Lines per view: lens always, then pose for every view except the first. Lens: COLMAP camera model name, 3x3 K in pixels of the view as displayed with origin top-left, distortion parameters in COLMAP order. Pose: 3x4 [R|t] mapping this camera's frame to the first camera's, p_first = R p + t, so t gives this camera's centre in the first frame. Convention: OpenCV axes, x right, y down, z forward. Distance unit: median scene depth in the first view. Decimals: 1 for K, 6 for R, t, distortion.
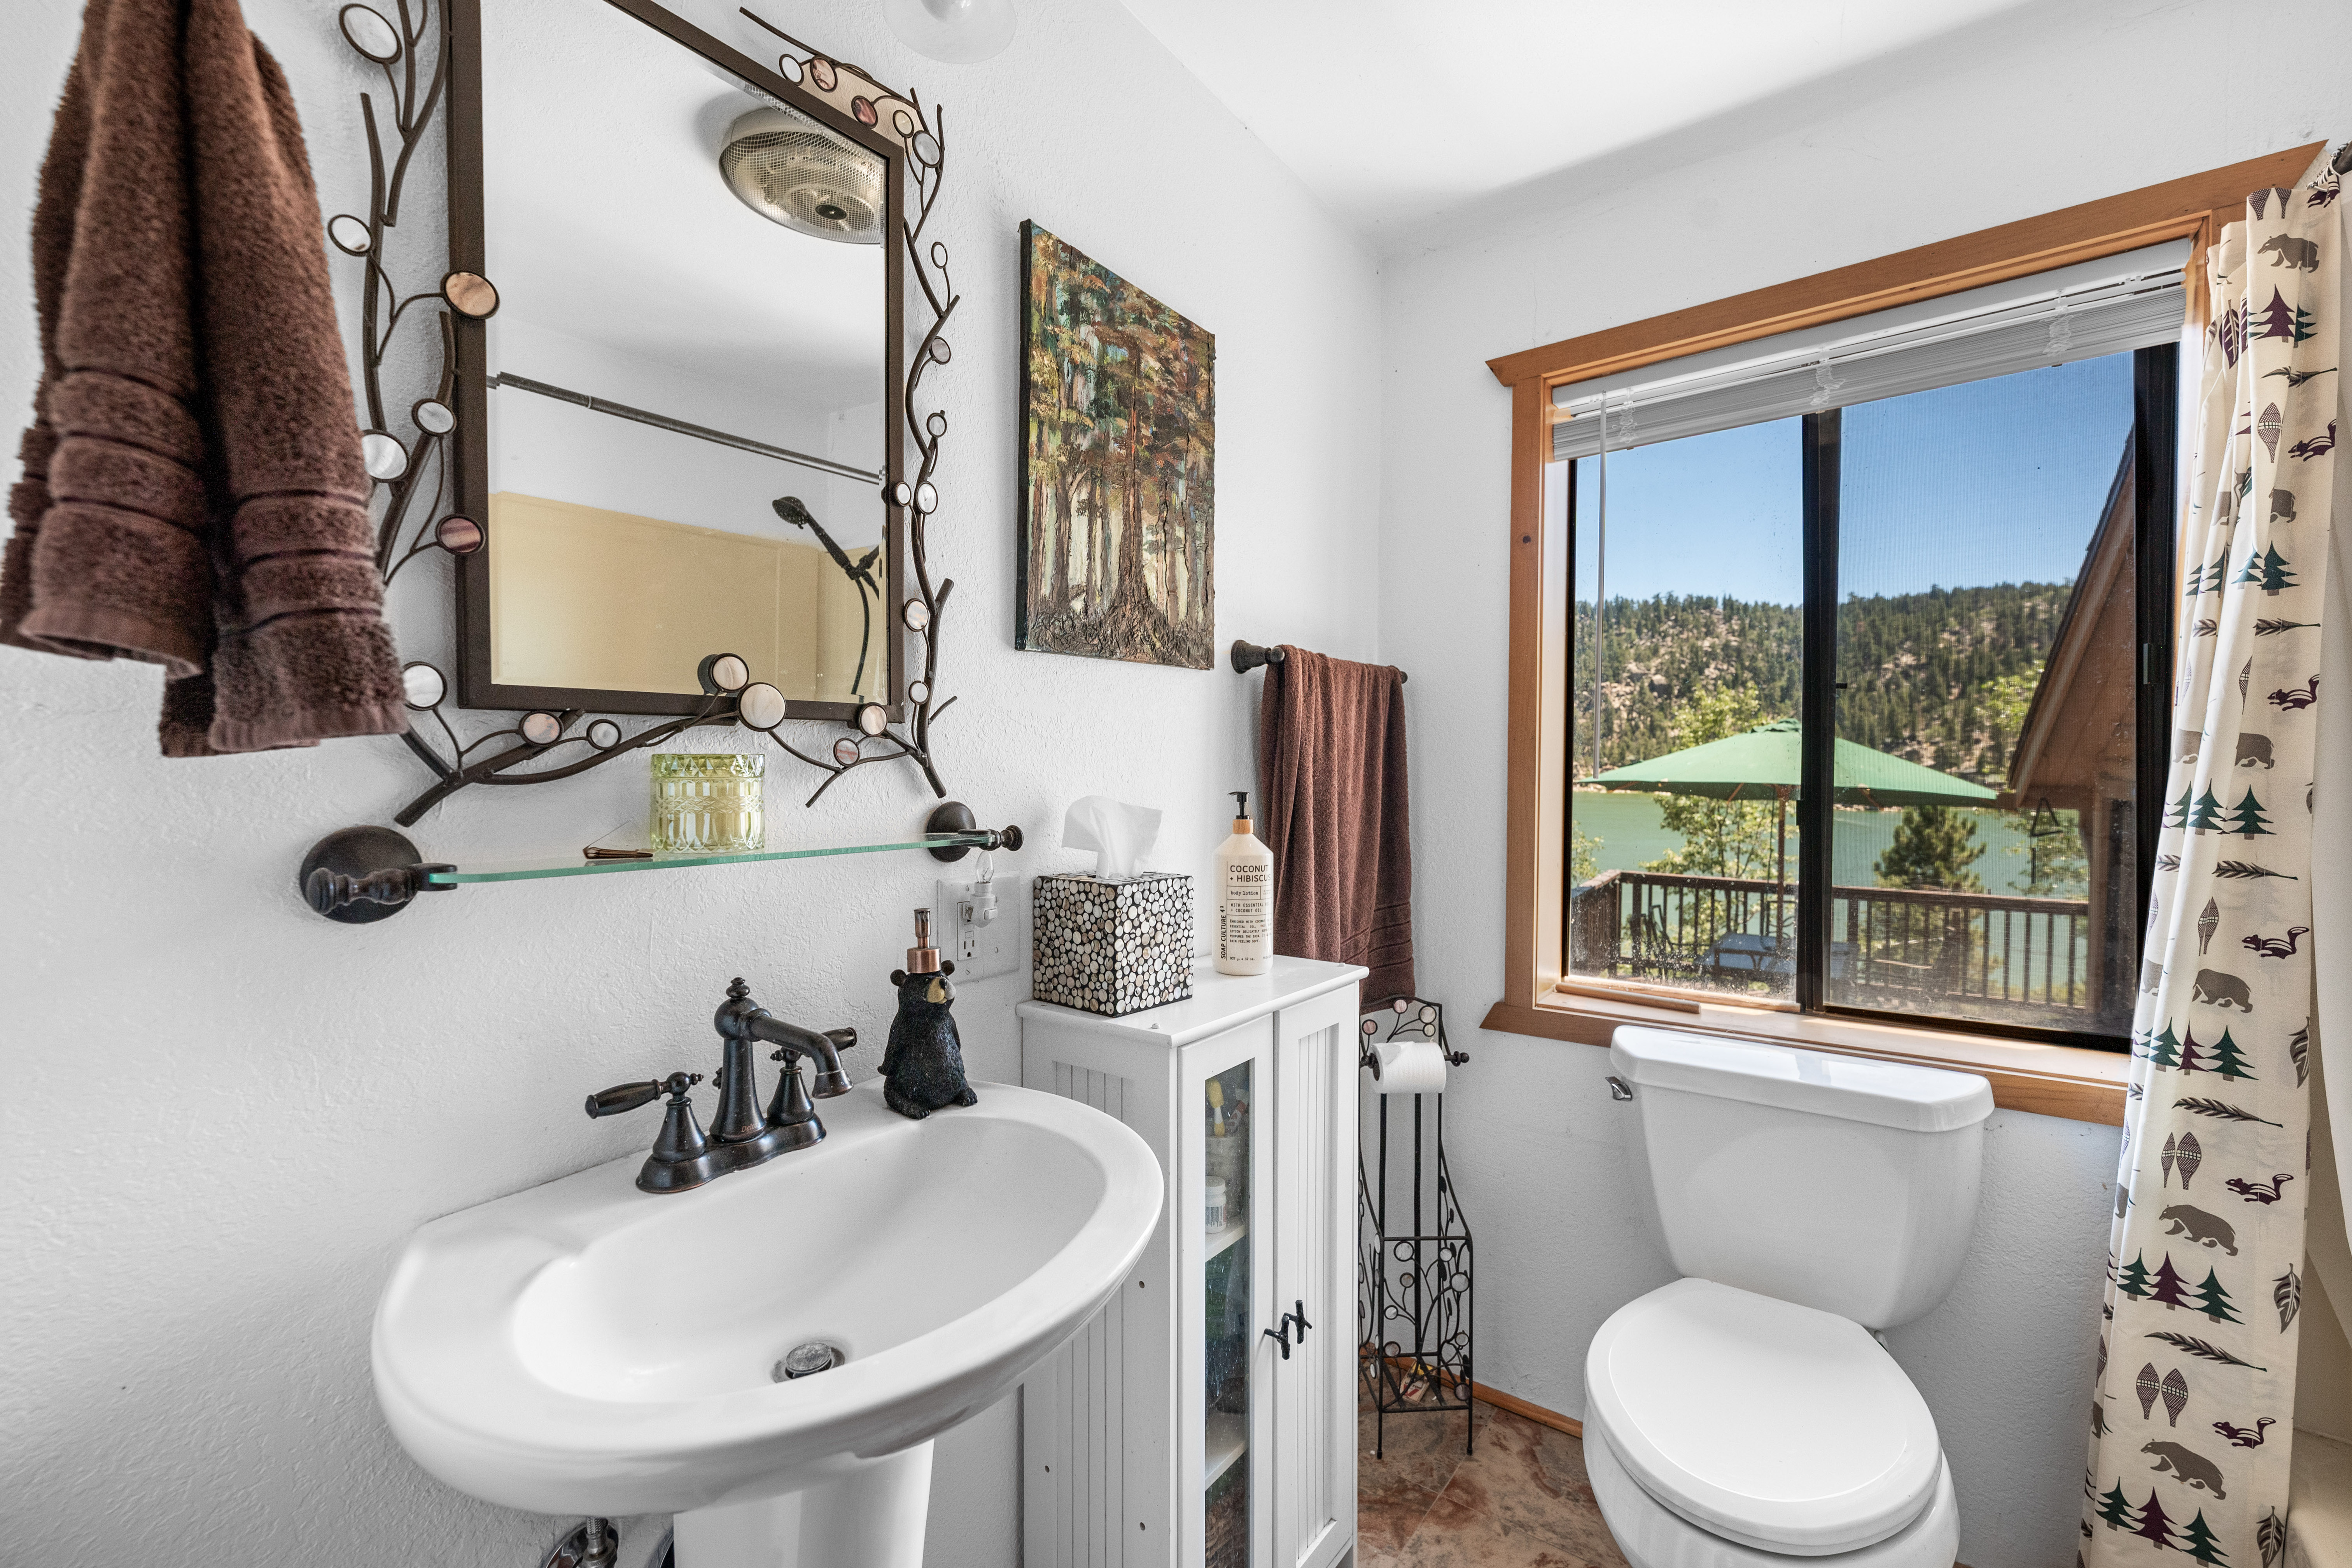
lens RADIAL K [[978.2, 0, 1176.0], [0, 978.2, 784.0], [0, 0, 1]] dist [0.001489, 0.000332]
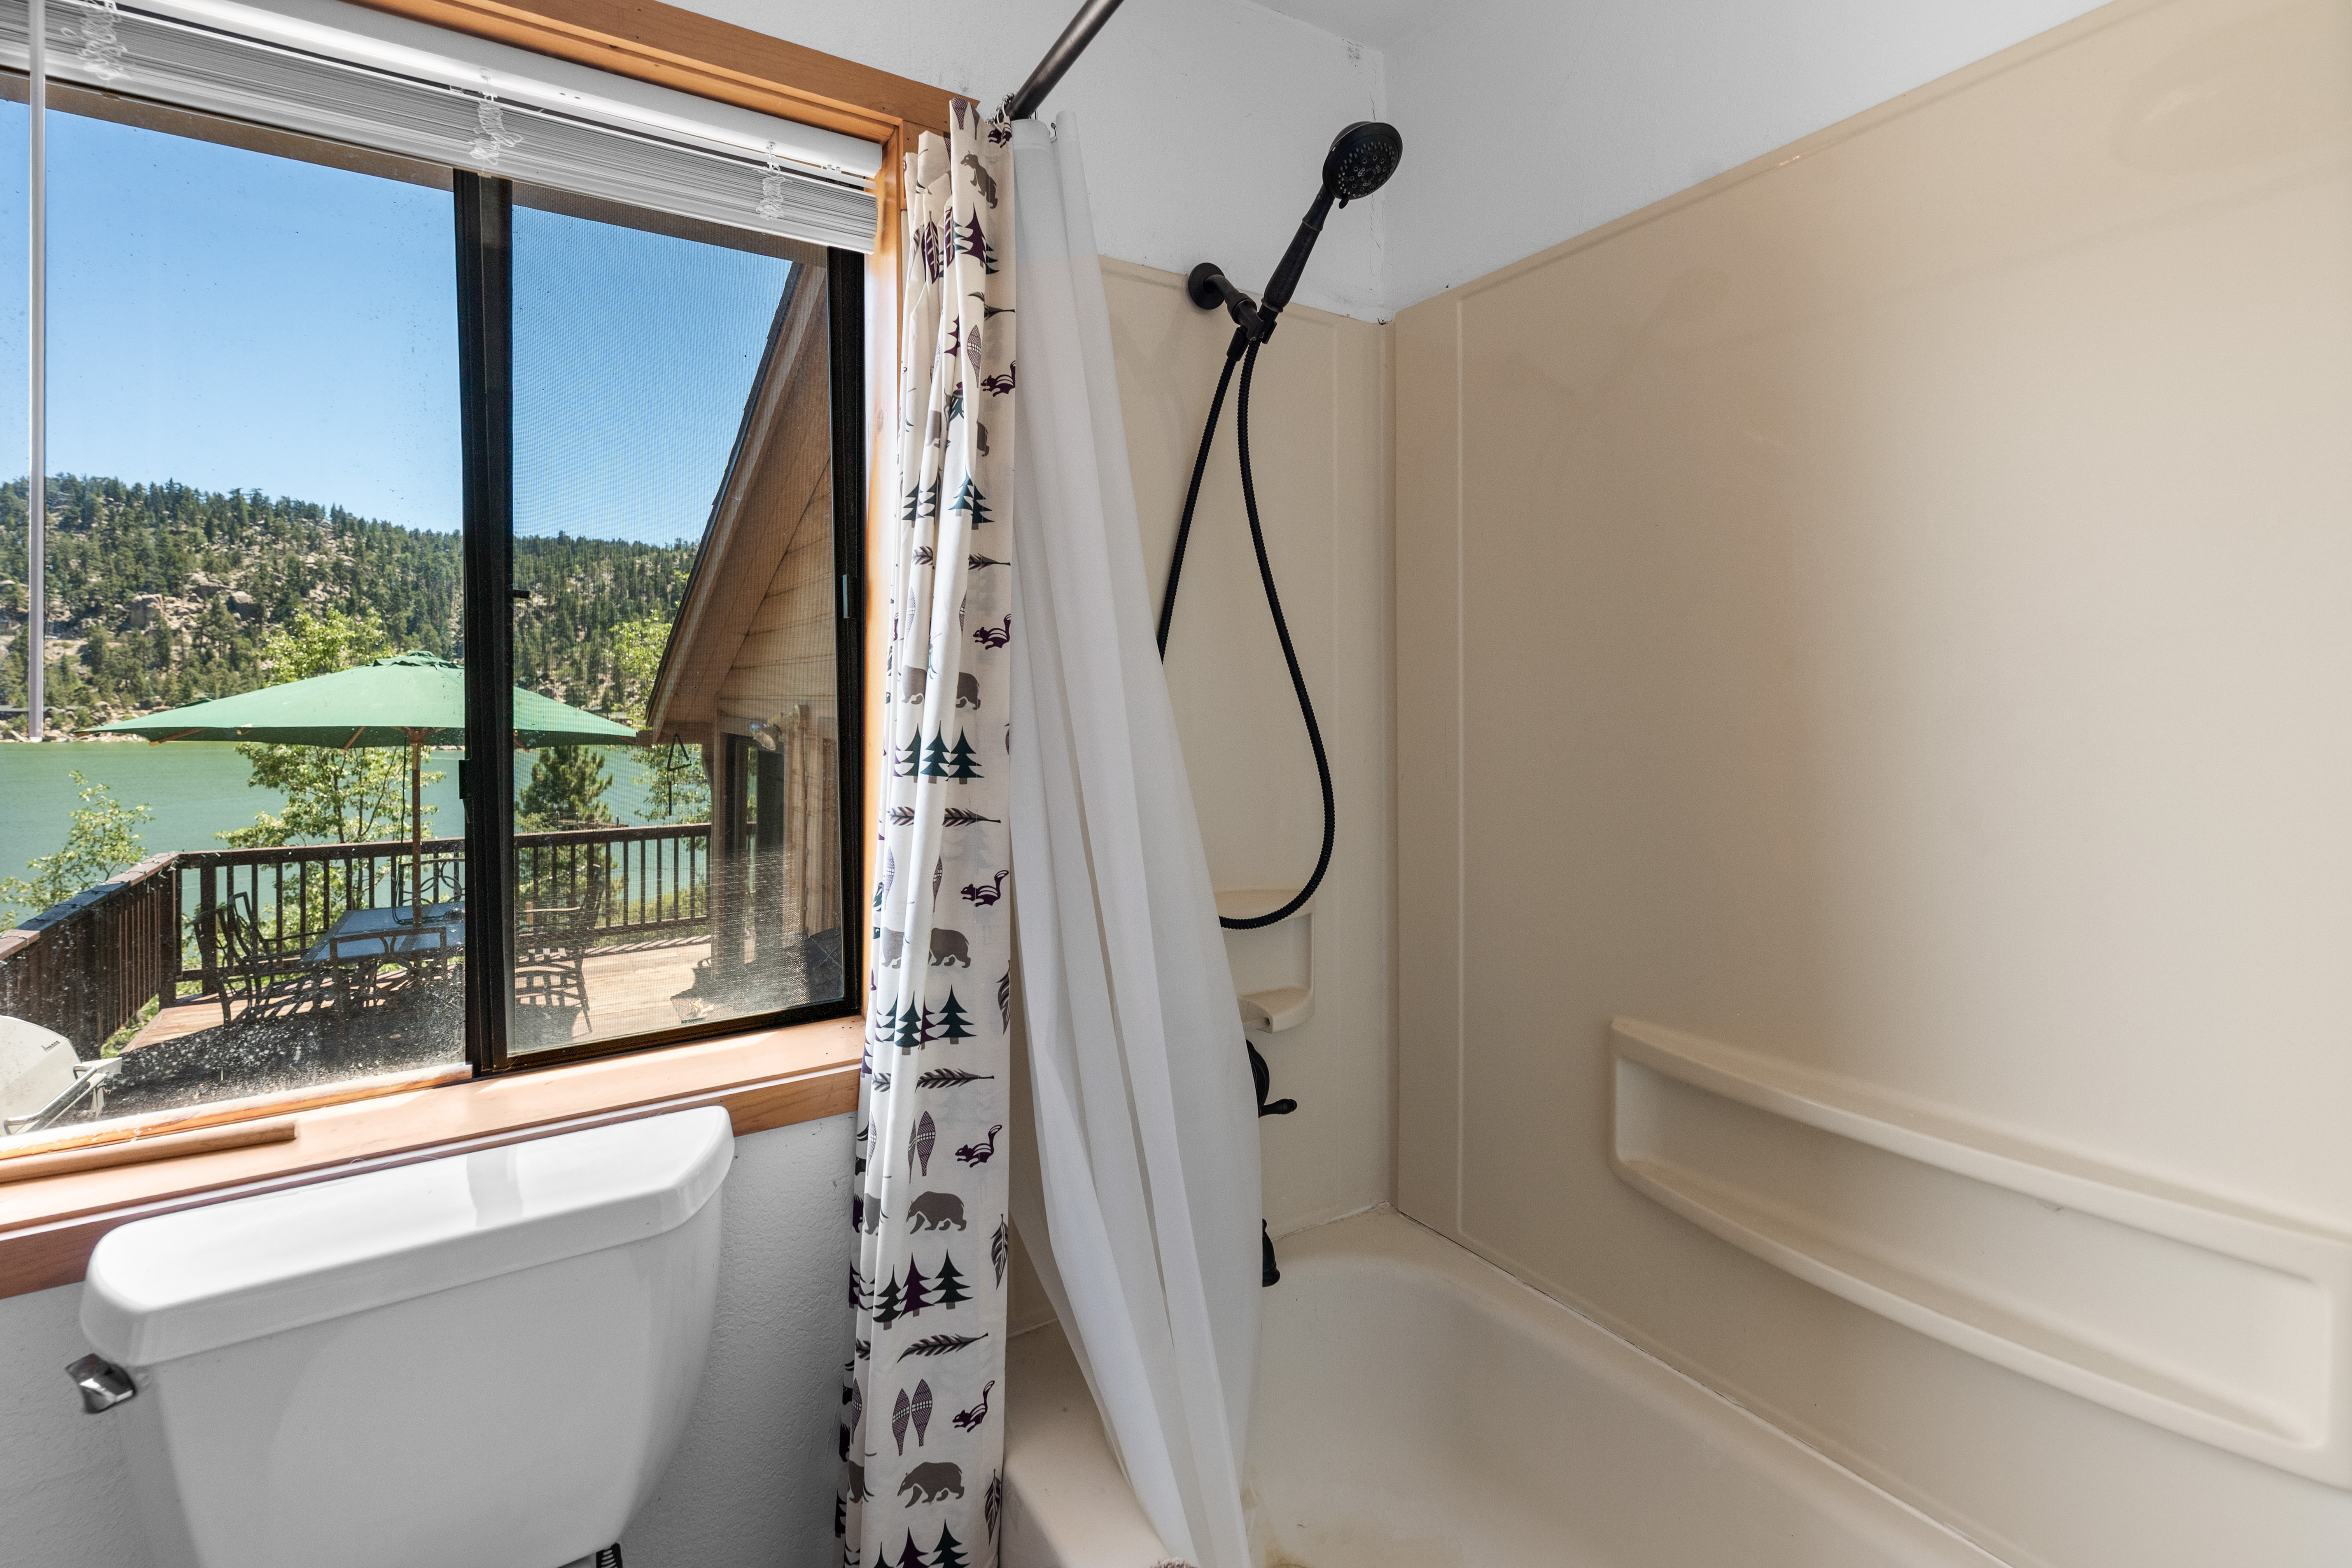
lens RADIAL K [[1010.4, 0, 1175.9], [0, 1010.4, 714.1], [0, 0, 1]] dist [0.000892, 0.000396]
pose [[0.360514, -0.013926, 0.932650, 0.049842], [0.022508, 0.999727, 0.006227, -0.002447], [-0.932482, 0.018747, 0.360729, 0.087530]]
